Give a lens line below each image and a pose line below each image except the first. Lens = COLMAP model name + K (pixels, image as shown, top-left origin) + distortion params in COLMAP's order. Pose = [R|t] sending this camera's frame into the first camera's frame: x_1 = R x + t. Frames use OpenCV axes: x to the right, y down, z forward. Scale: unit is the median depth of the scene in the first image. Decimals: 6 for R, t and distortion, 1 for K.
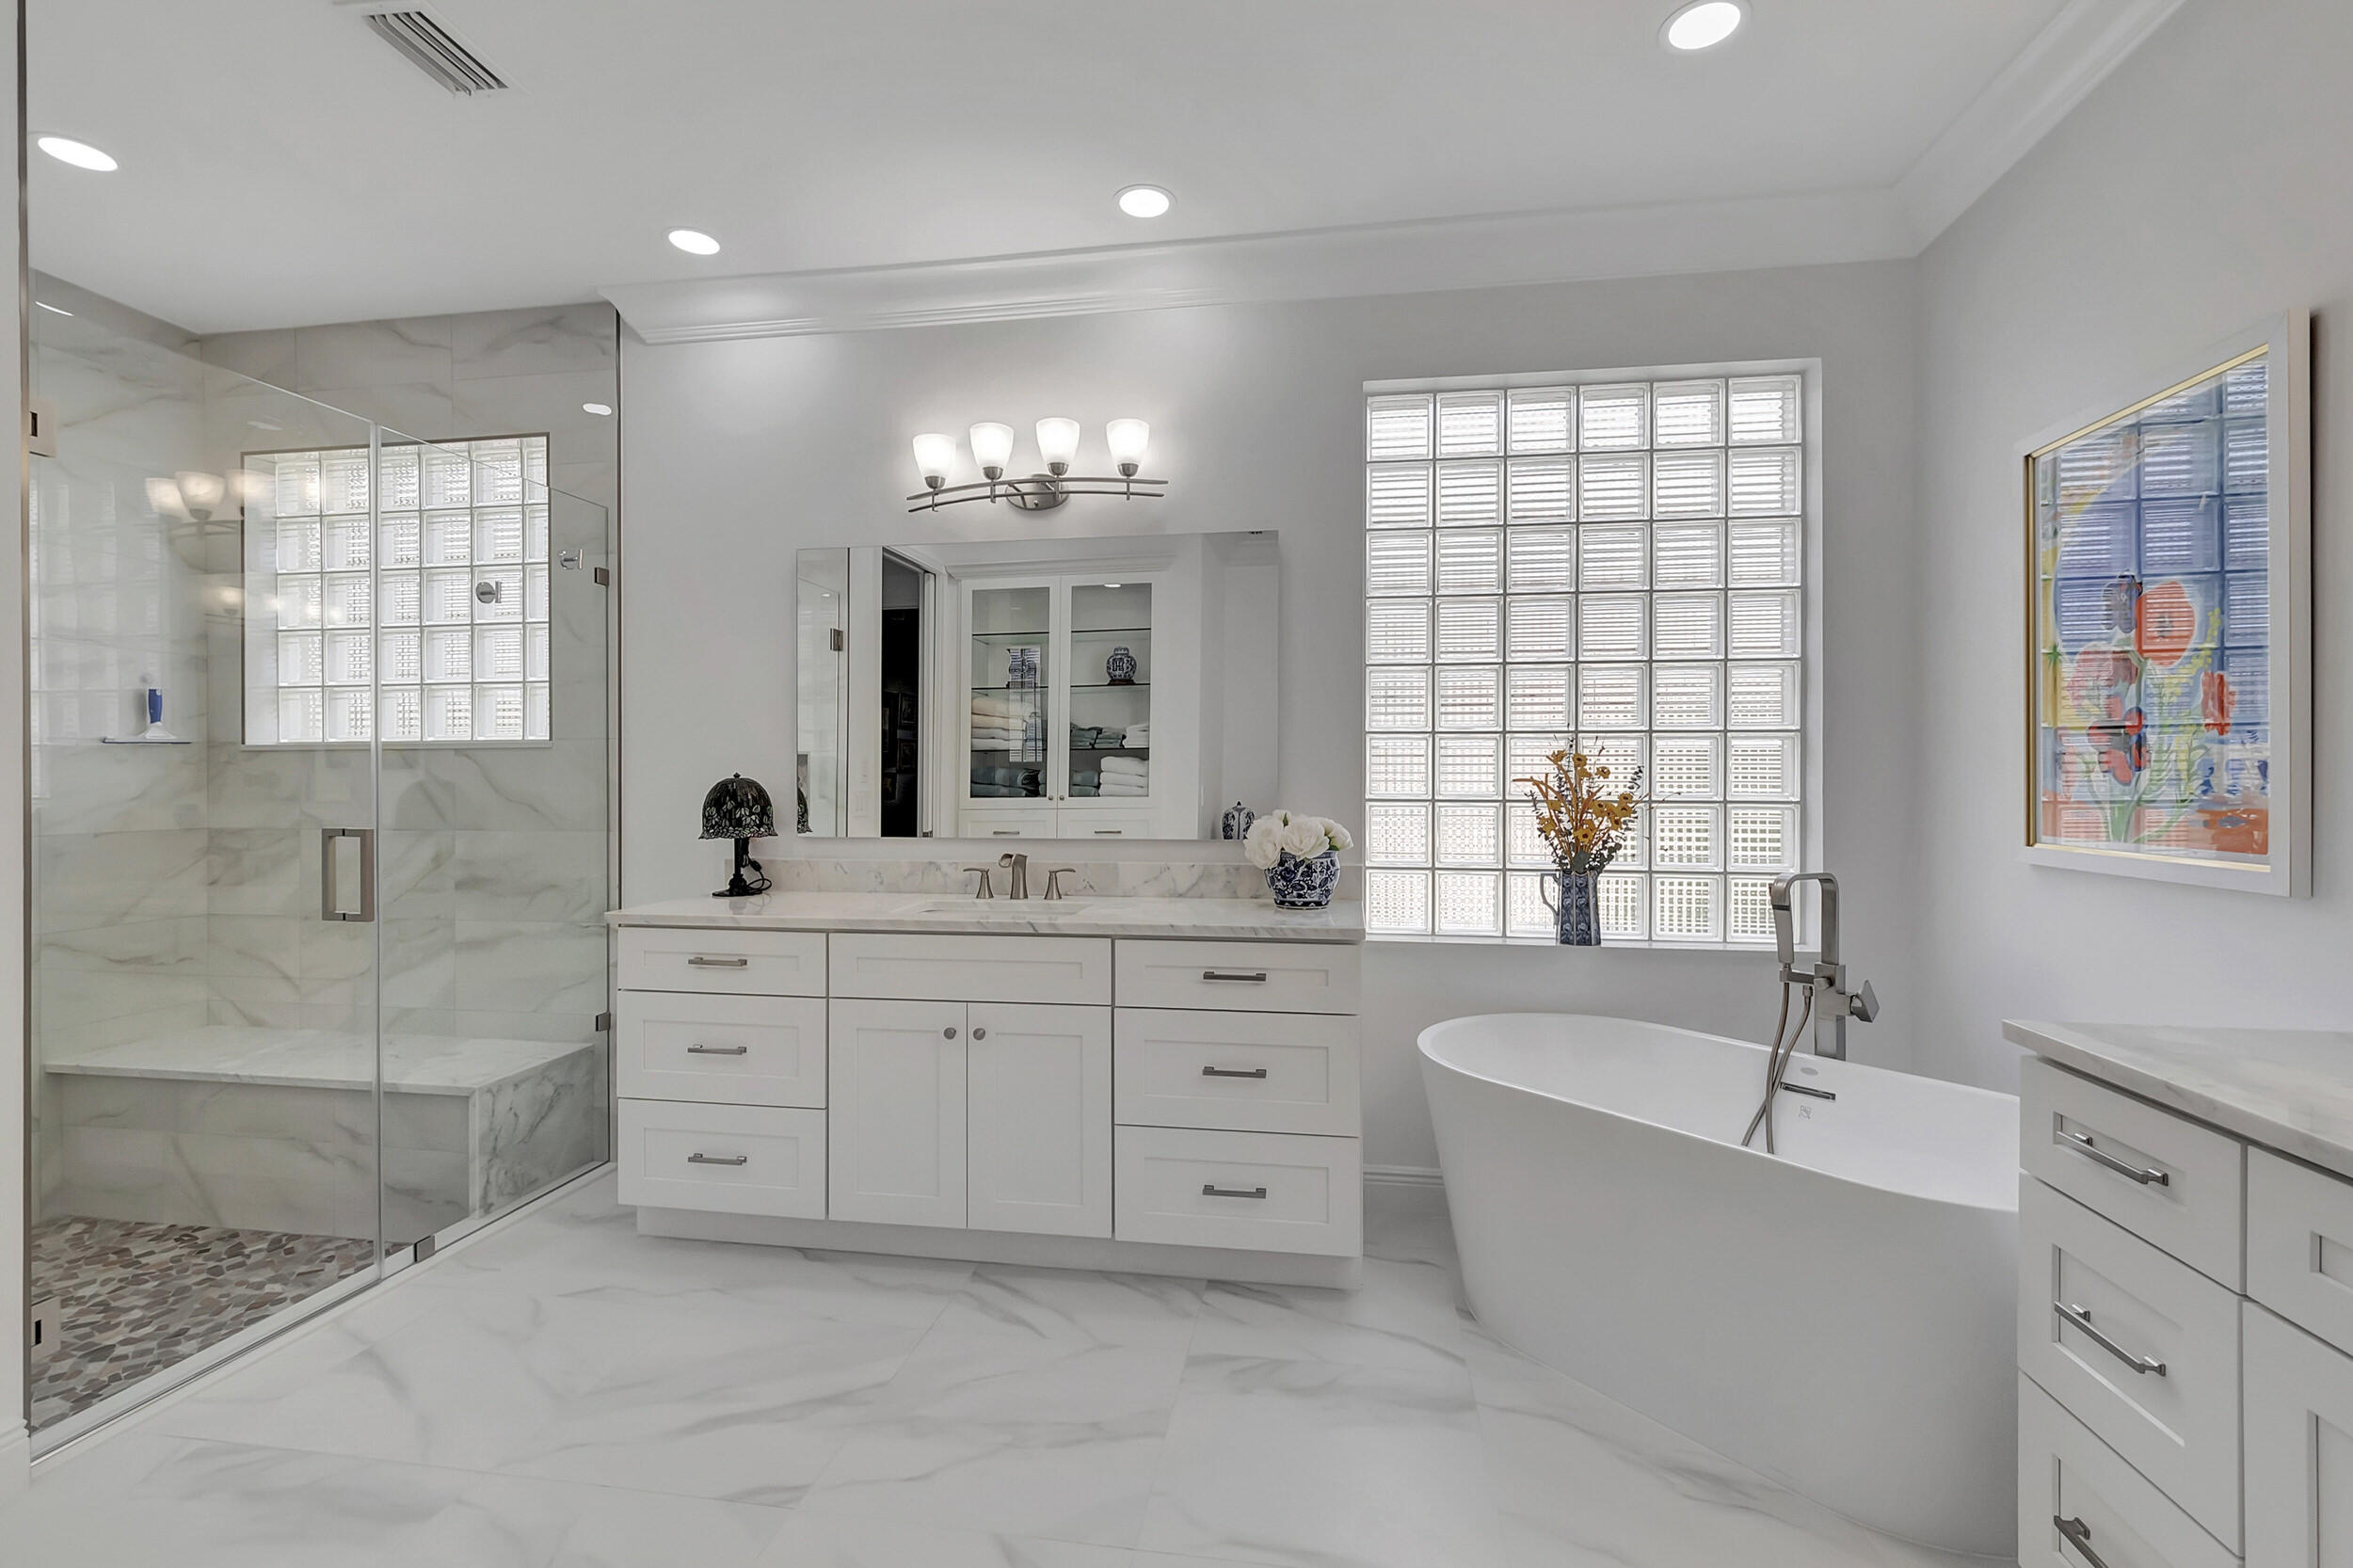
lens RADIAL K [[1039.3, 0, 1173.2], [0, 1039.3, 781.2], [0, 0, 1]] dist [-0.002225, -0.001134]
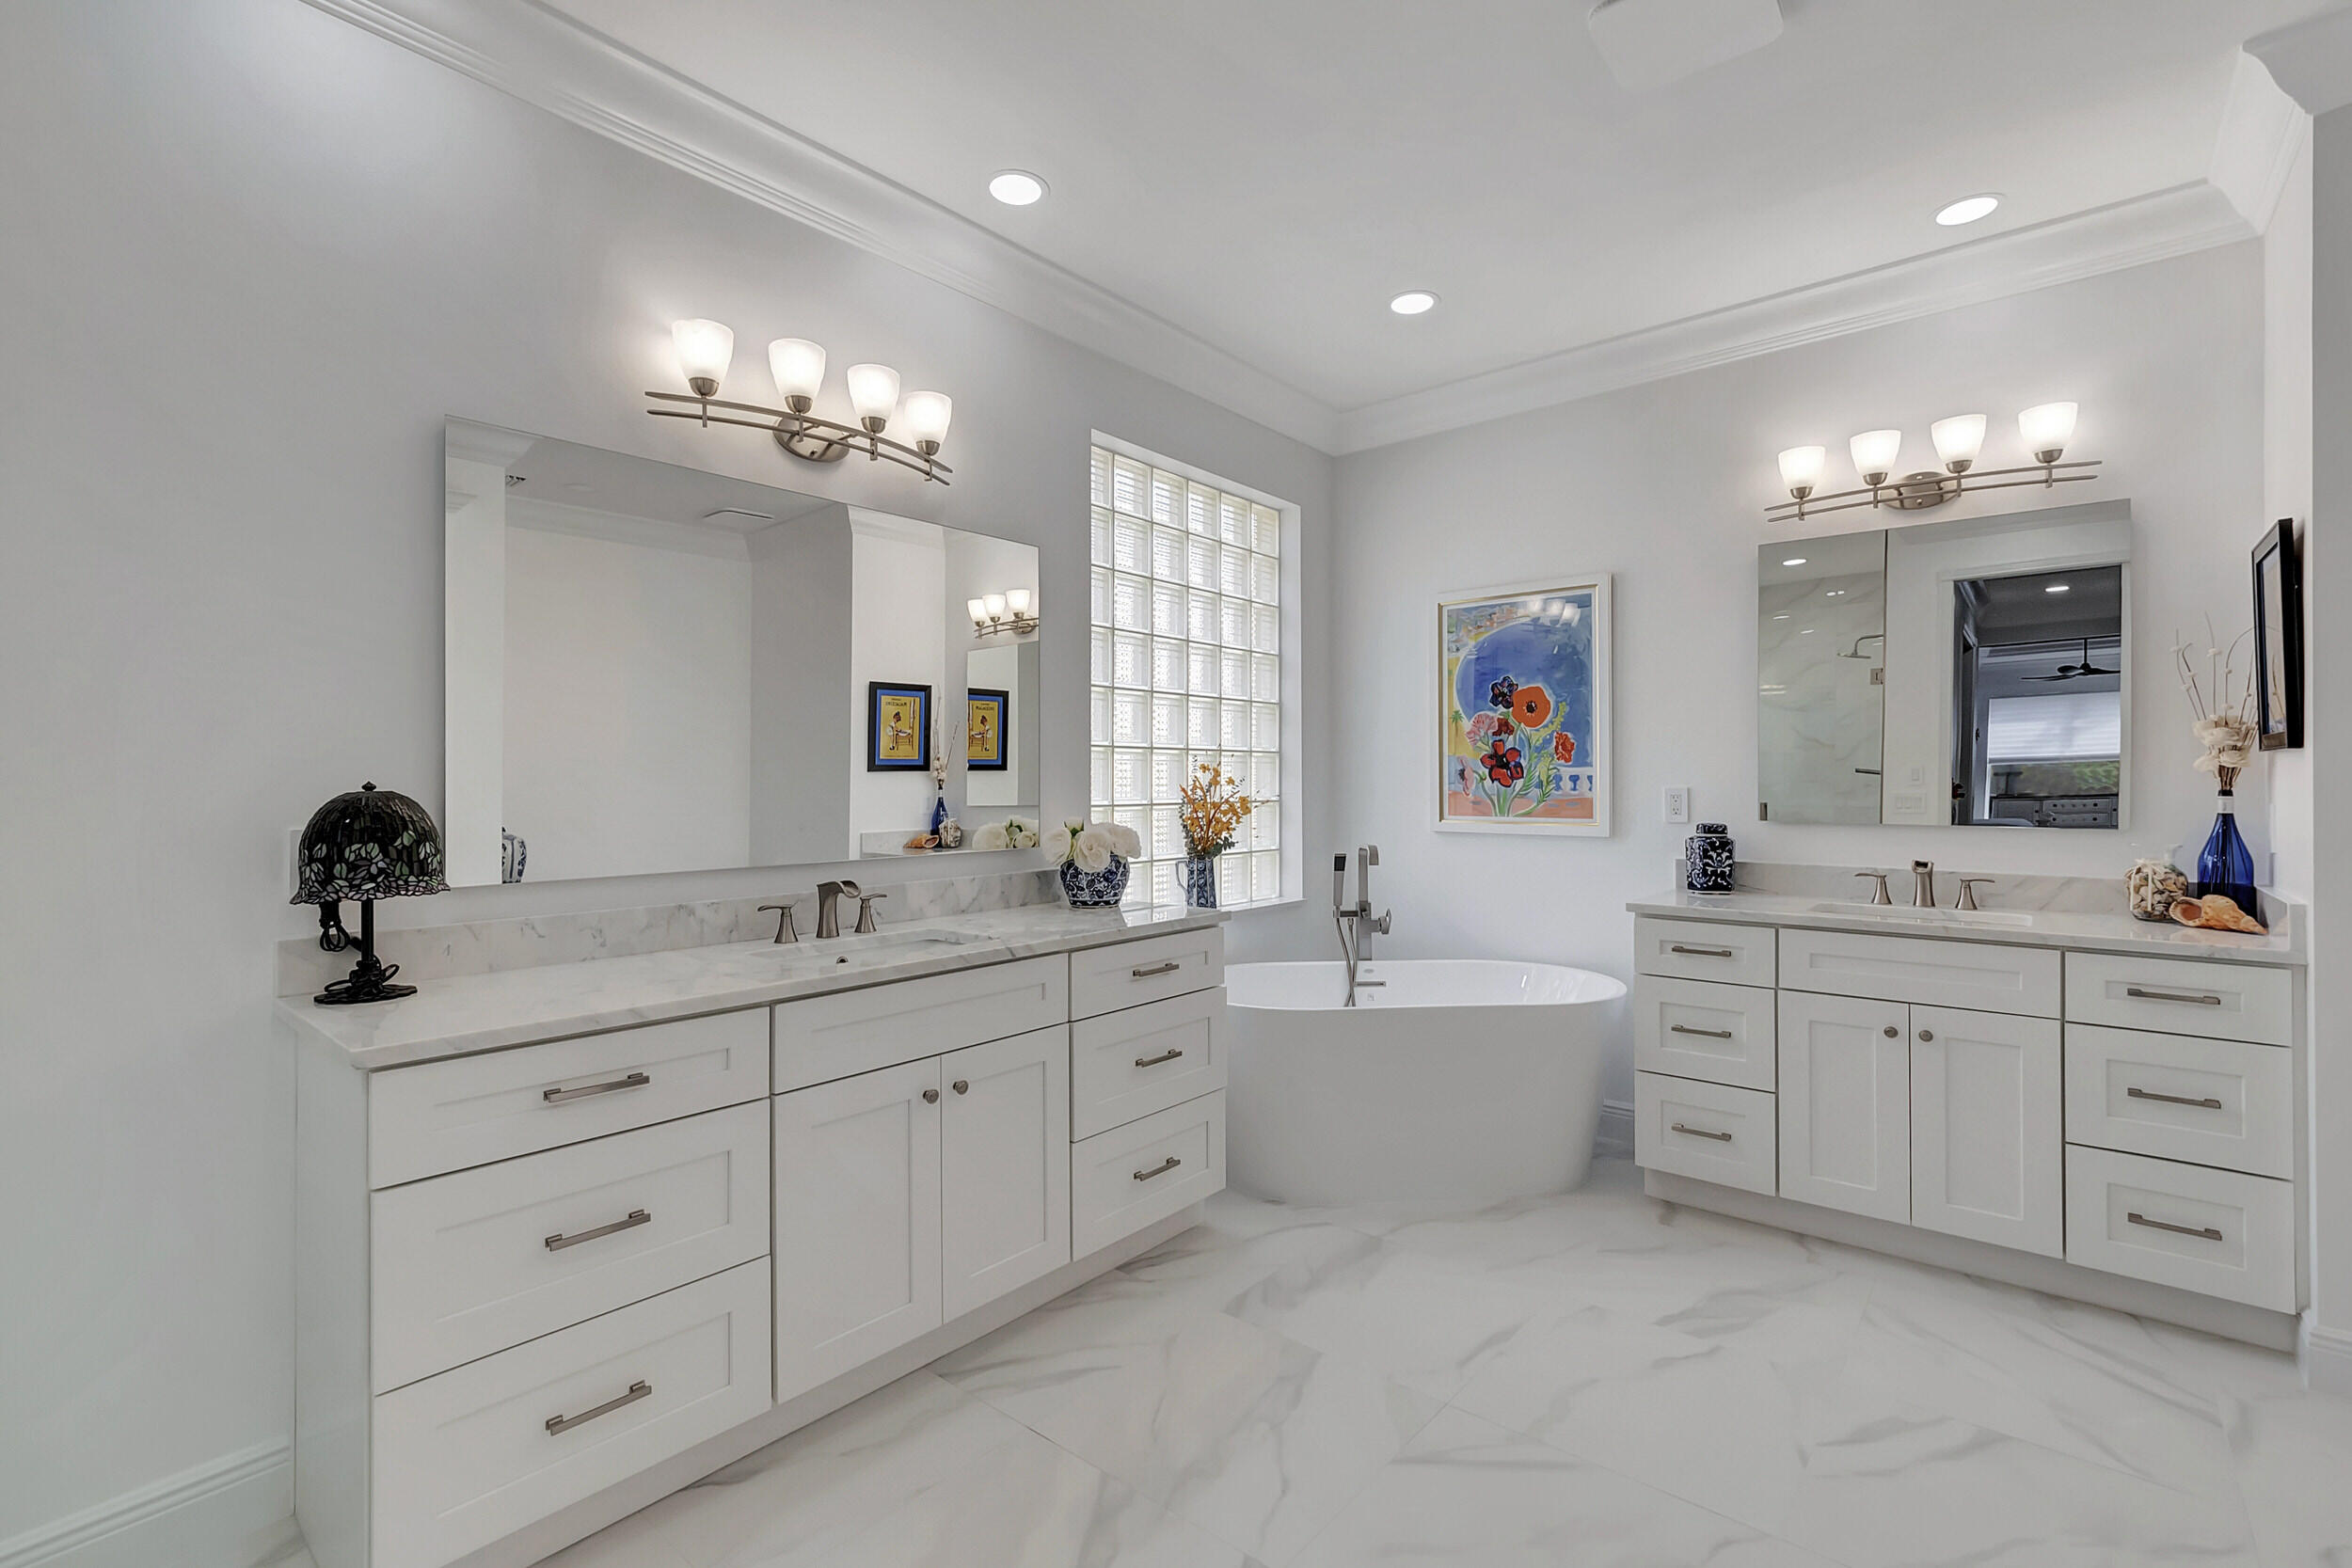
lens RADIAL K [[1038.8, 0, 1173.6], [0, 1038.8, 779.6], [0, 0, 1]] dist [-0.002225, -0.001134]
pose [[0.521855, 0.000784, 0.853034, -0.810273], [0.007677, 0.999955, -0.005616, -0.003527], [-0.853000, 0.009479, 0.521825, 0.395922]]
